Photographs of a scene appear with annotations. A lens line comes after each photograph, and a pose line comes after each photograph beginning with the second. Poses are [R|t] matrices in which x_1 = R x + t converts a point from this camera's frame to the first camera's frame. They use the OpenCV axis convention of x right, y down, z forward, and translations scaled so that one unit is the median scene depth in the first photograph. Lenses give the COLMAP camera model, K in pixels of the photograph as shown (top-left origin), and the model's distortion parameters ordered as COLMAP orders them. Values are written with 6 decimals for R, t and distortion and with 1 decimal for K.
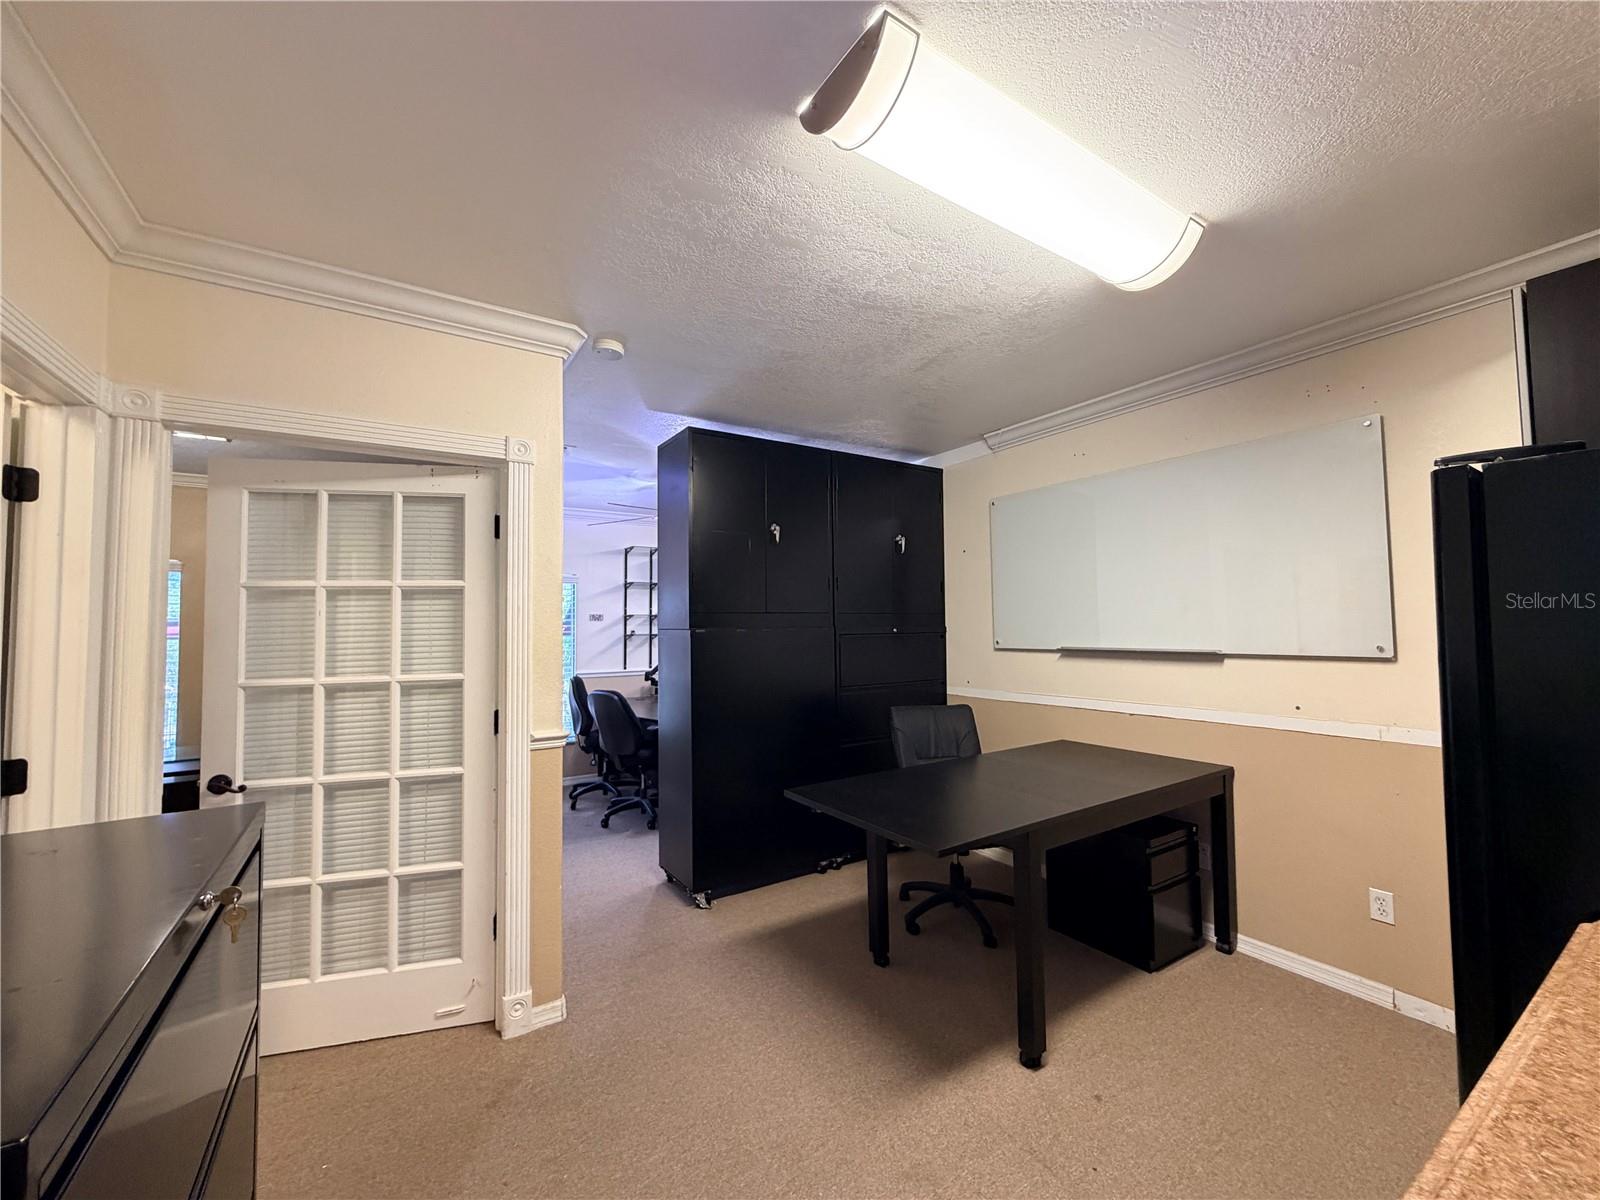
lens RADIAL K [[638.7, 0, 797.2], [0, 638.7, 597.3], [0, 0, 1]] dist [0.000123, 0.000106]
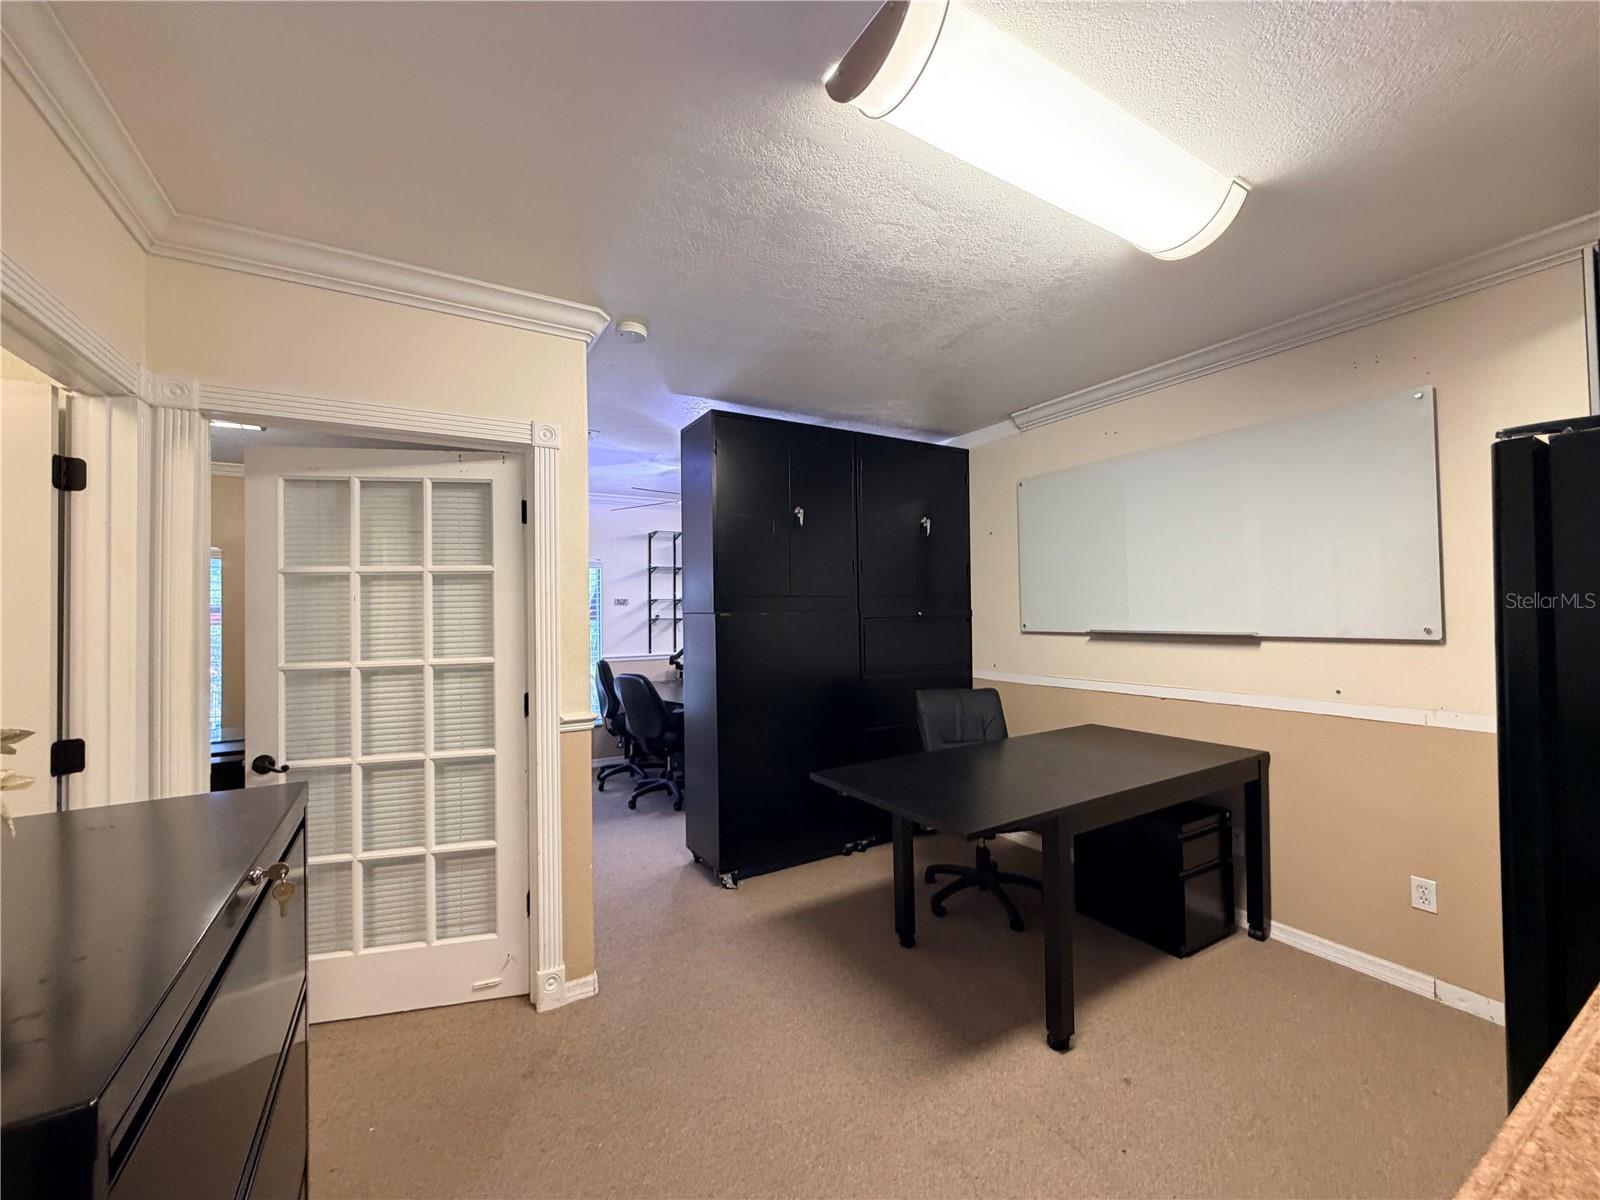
lens RADIAL K [[639.2, 0, 796.8], [0, 639.2, 597.9], [0, 0, 1]] dist [0.000072, 0.000085]
pose [[0.999374, -0.003900, -0.035151, -0.005147], [0.004799, 0.999663, 0.025529, 0.001601], [0.035039, -0.025682, 0.999056, 0.004085]]
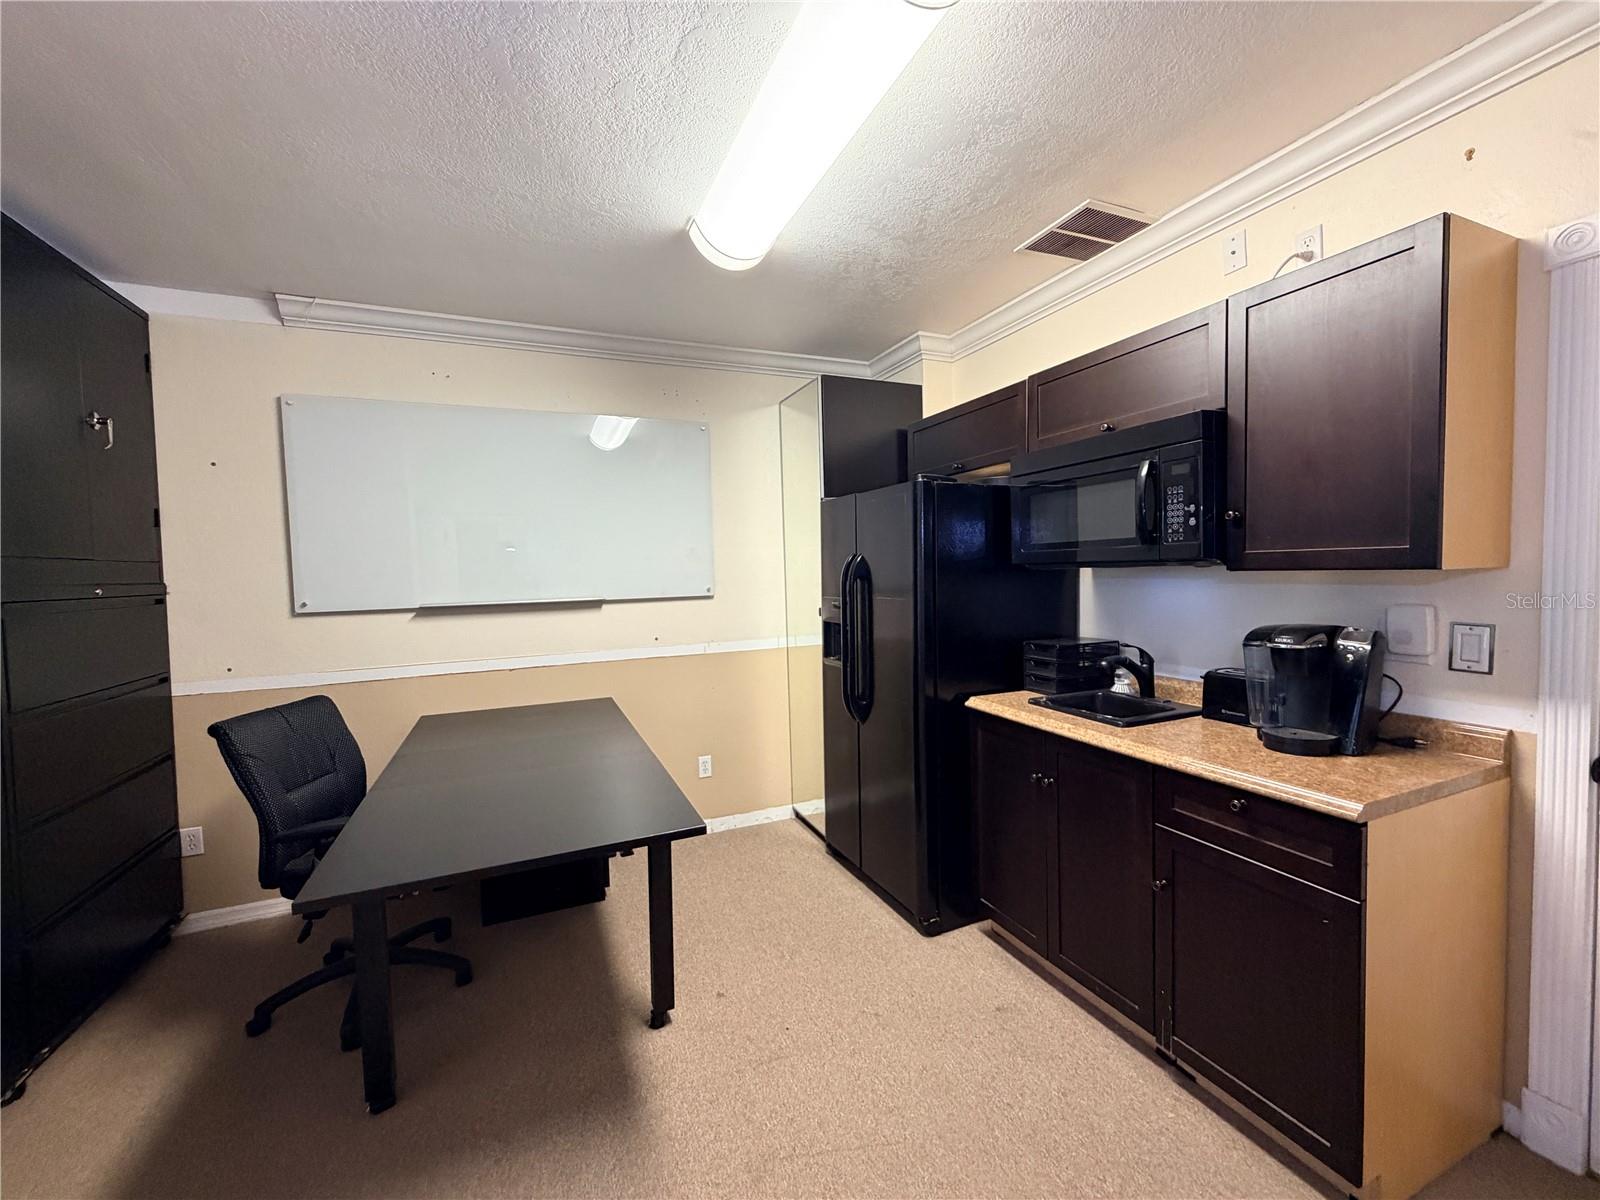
lens RADIAL K [[638.7, 0, 797.2], [0, 638.7, 597.3], [0, 0, 1]] dist [0.000123, 0.000106]
pose [[0.163962, -0.036434, 0.985794, -0.482378], [-0.022193, 0.998929, 0.040610, 0.036825], [-0.986217, -0.028536, 0.162978, 0.590366]]
